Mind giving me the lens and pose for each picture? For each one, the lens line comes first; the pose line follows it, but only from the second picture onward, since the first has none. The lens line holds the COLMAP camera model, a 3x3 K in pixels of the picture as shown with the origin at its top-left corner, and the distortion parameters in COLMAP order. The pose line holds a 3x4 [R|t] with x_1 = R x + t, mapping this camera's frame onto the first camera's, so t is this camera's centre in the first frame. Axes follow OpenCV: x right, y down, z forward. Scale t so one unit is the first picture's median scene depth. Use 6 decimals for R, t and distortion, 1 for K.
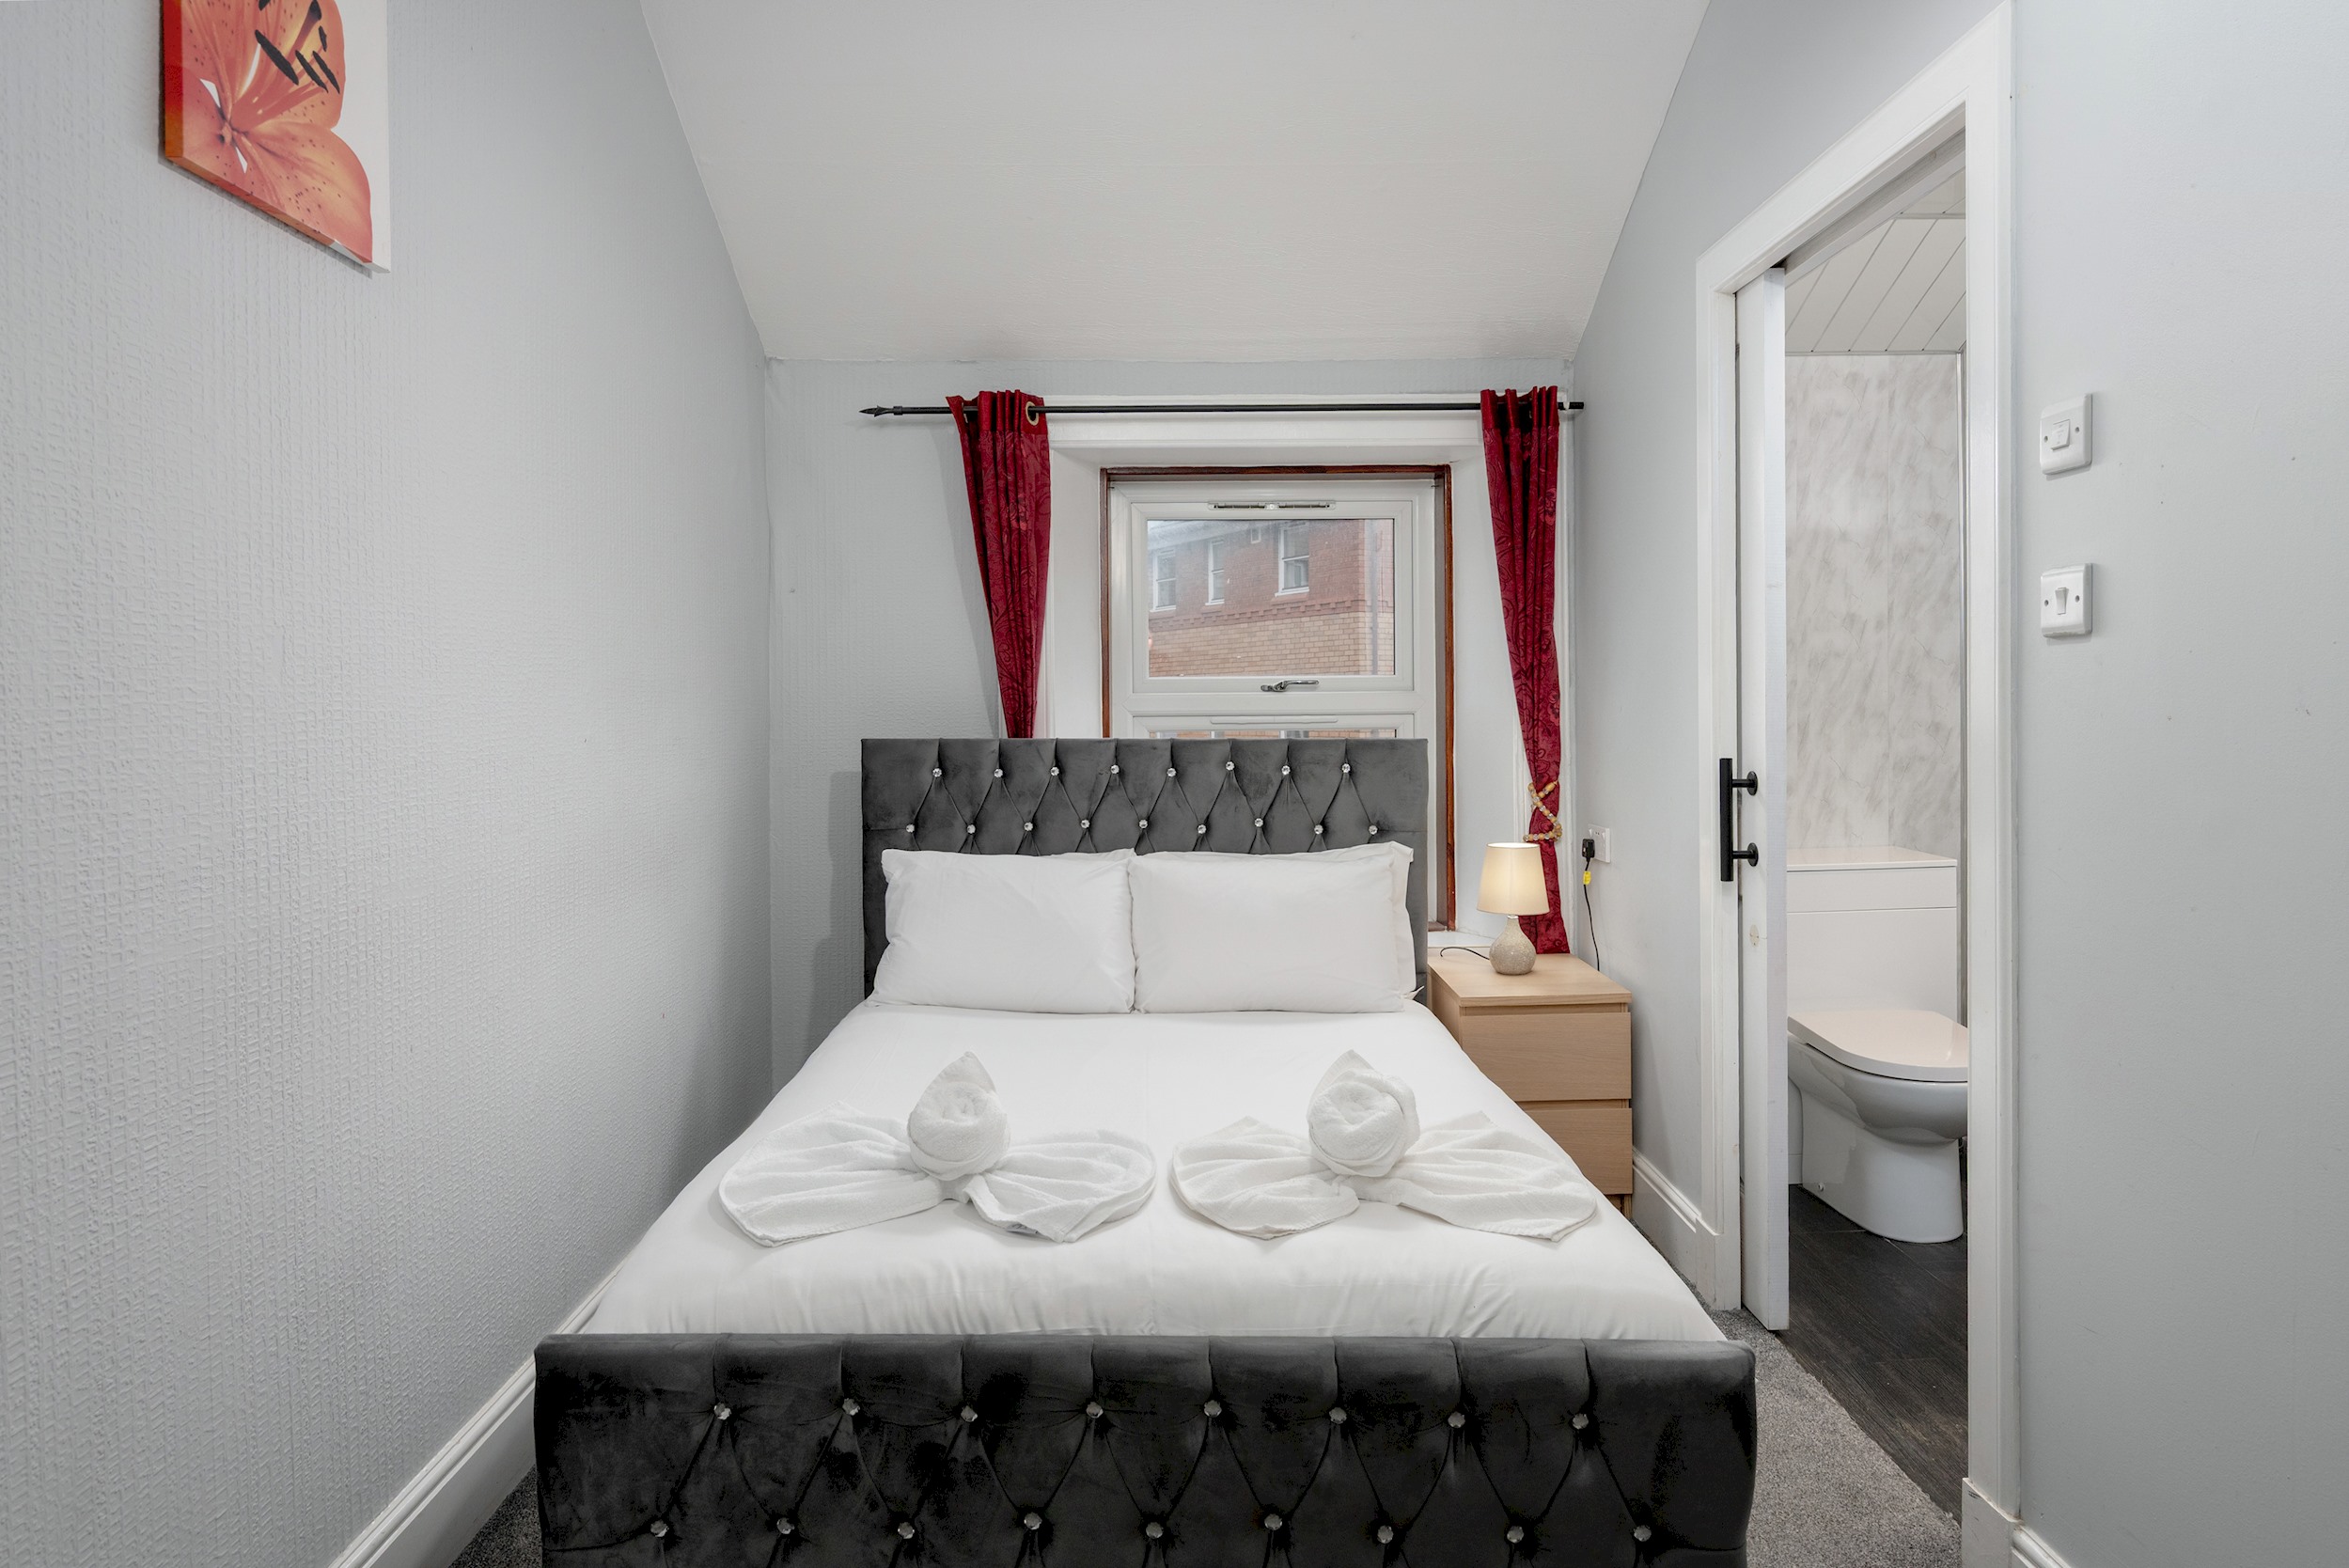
lens RADIAL K [[1436.3, 0, 1177.2], [0, 1436.3, 716.5], [0, 0, 1]] dist [-0.001014, 0.000672]
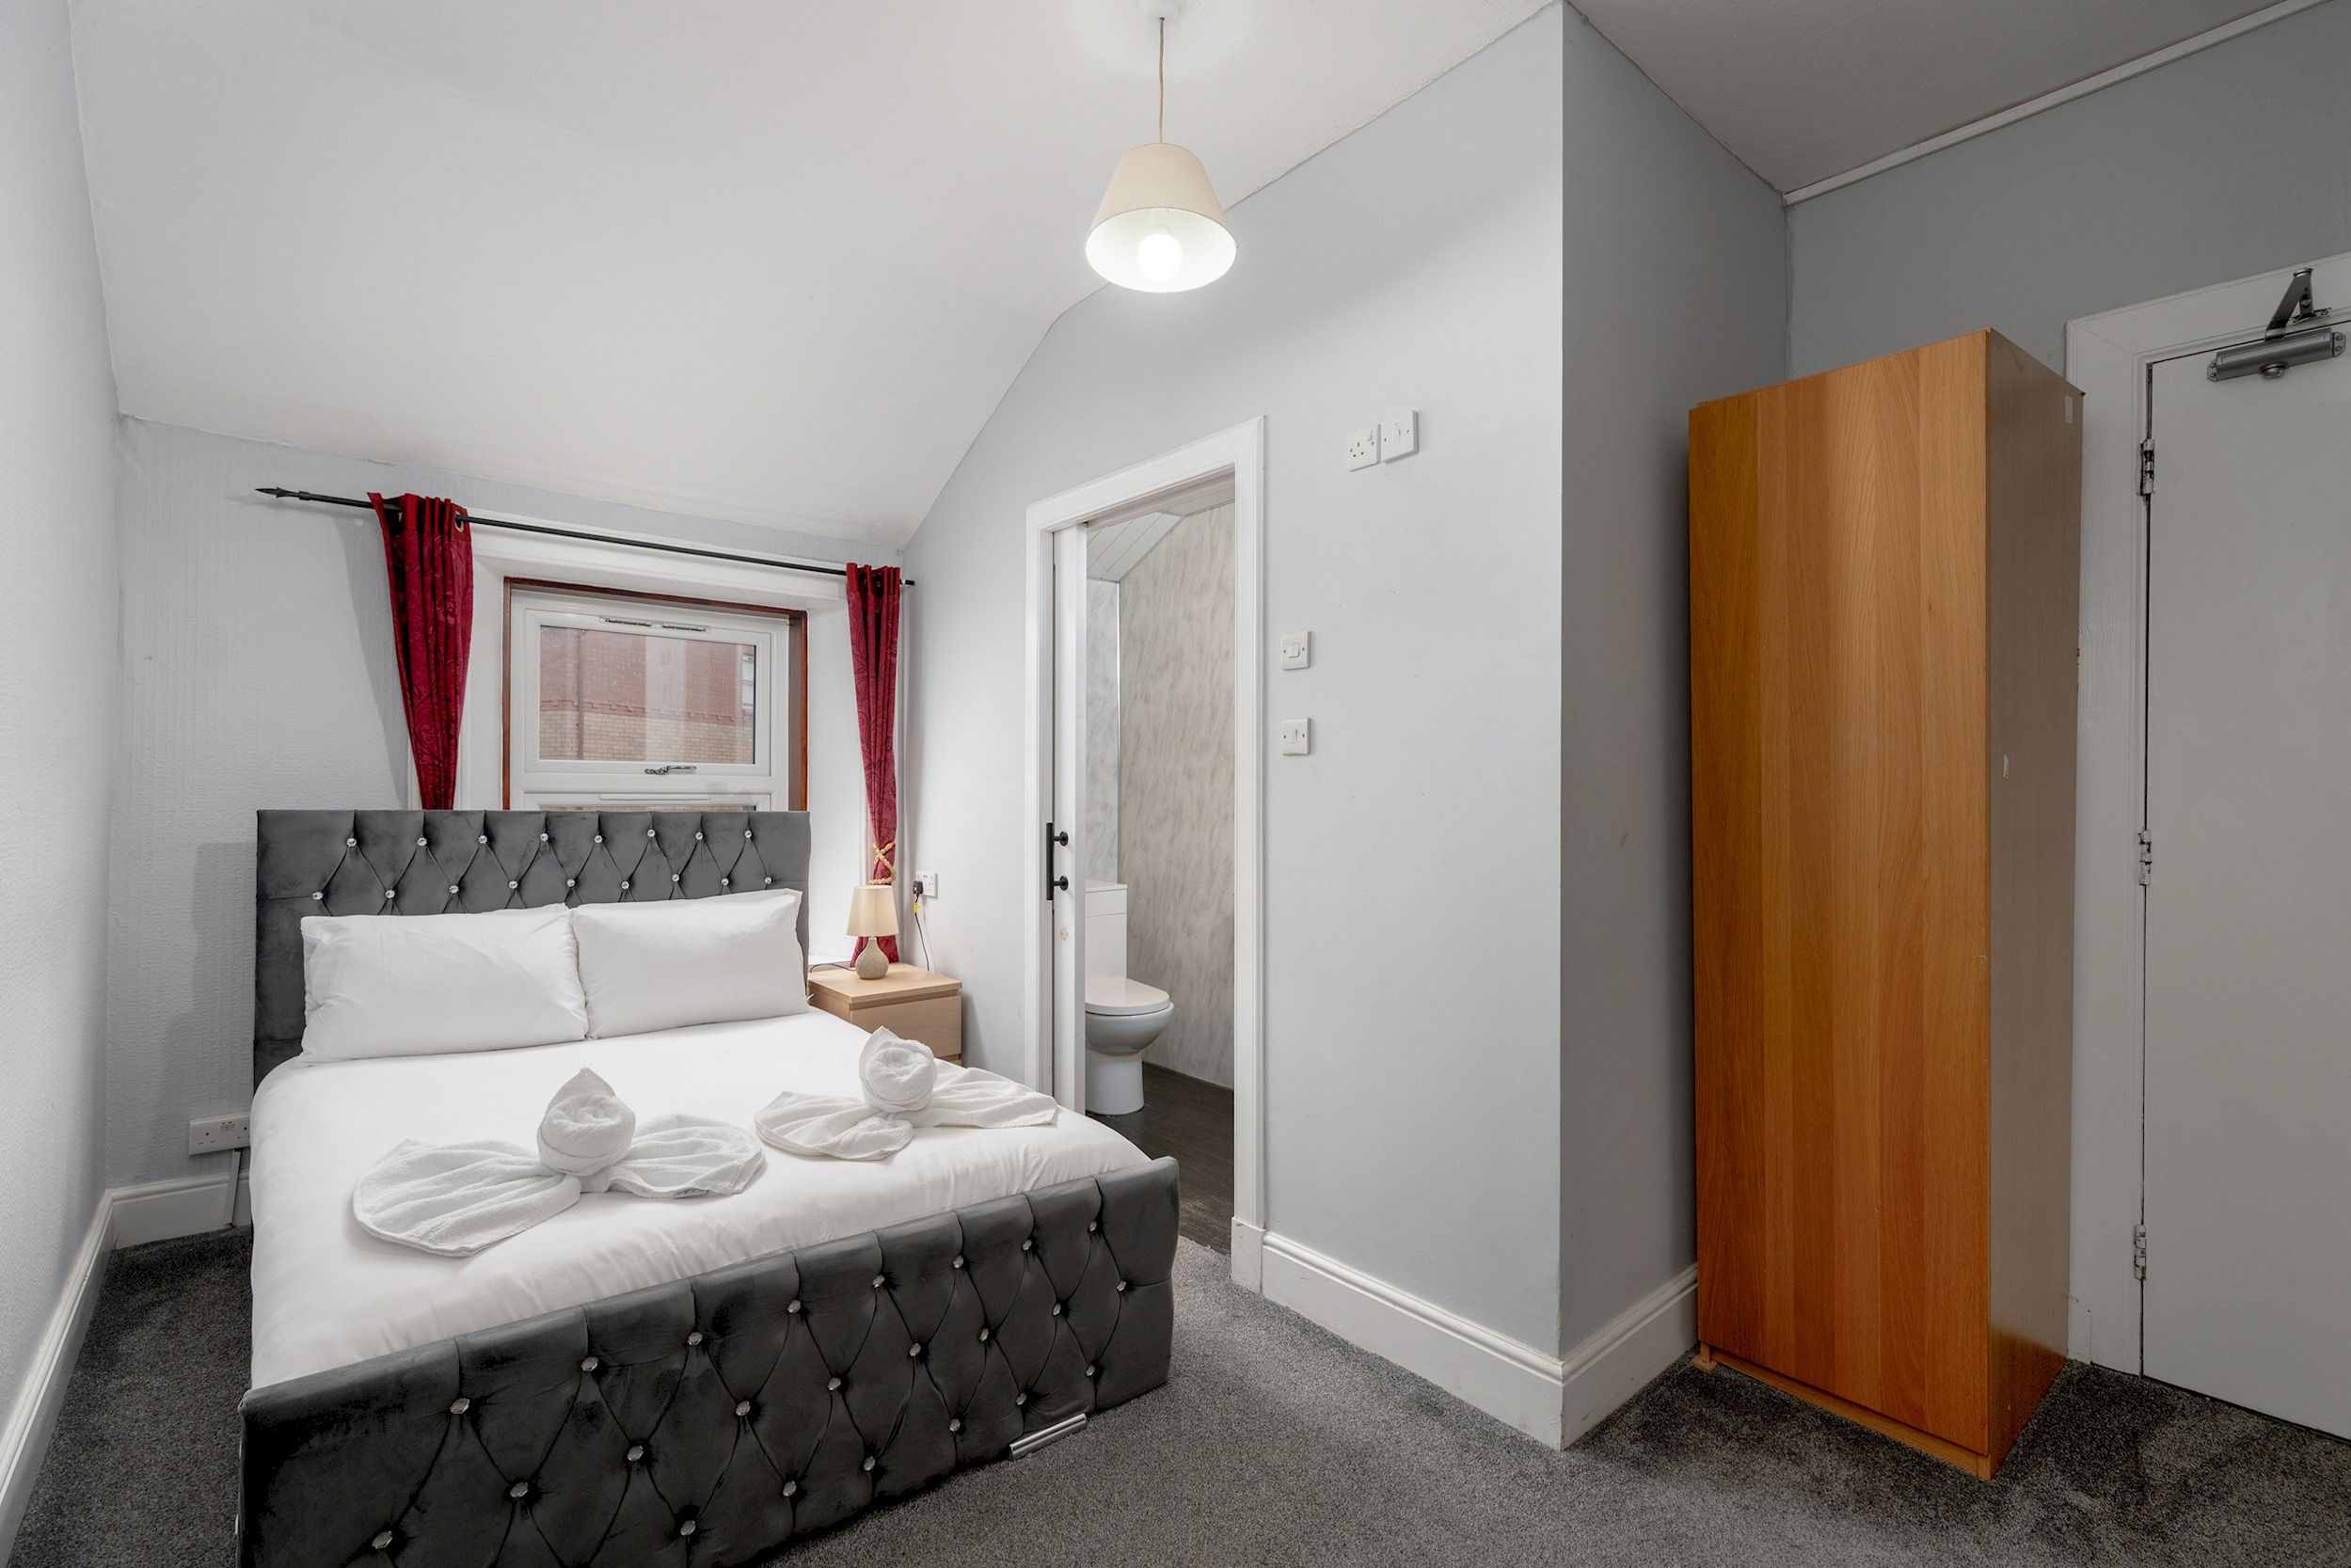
lens RADIAL K [[1054.5, 0, 1190.7], [0, 1054.5, 773.2], [0, 0, 1]] dist [0.002352, 0.000421]
pose [[0.769438, 0.026379, 0.638177, -0.189613], [-0.008974, 0.999495, -0.030493, 0.006549], [-0.638659, 0.017736, 0.769286, 0.000546]]
